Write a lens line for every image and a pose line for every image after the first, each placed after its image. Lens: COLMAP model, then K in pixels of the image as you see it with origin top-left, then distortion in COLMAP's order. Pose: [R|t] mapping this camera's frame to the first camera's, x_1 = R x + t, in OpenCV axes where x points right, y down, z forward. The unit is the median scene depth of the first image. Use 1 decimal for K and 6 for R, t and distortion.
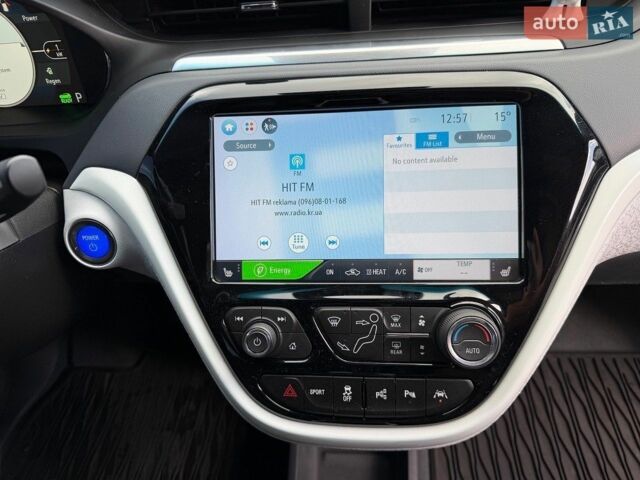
lens RADIAL K [[447.8, 0, 322.3], [0, 447.8, 238.6], [0, 0, 1]] dist [0.036778, -0.050606]
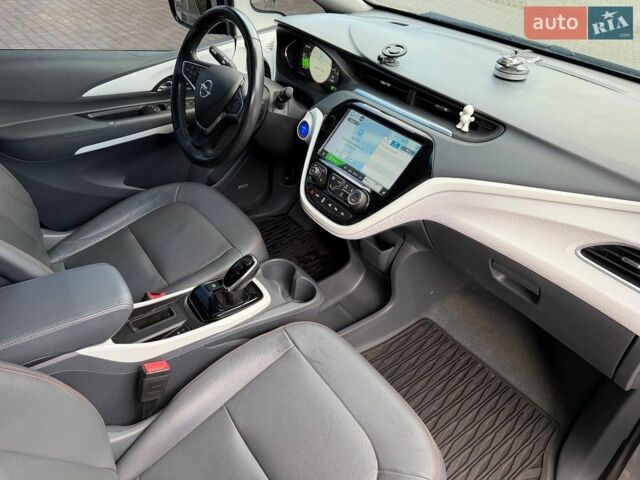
lens RADIAL K [[447.8, 0, 322.3], [0, 447.8, 238.6], [0, 0, 1]] dist [0.036778, -0.050606]
pose [[0.647890, 0.546421, -0.530719, 1.703153], [-0.588505, 0.801422, 0.106700, 0.218174], [0.483633, 0.243201, 0.840805, -1.407786]]
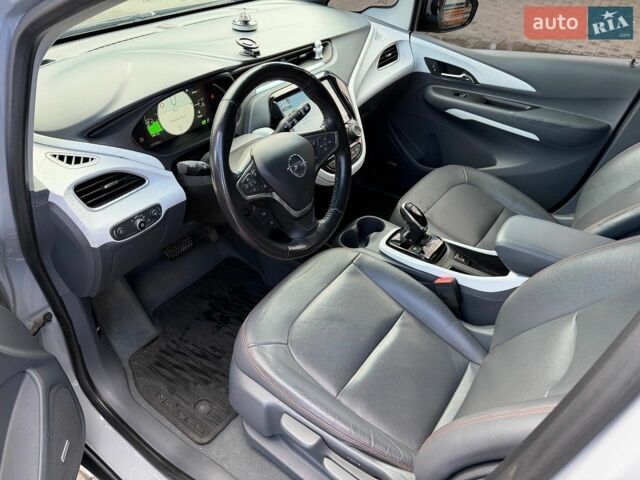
lens RADIAL K [[447.8, 0, 322.3], [0, 447.8, 238.6], [0, 0, 1]] dist [0.036778, -0.050606]
pose [[0.528977, -0.454225, 0.716842, -2.812670], [0.526707, 0.838043, 0.142352, 0.258323], [-0.665404, 0.302265, 0.682549, -1.116133]]
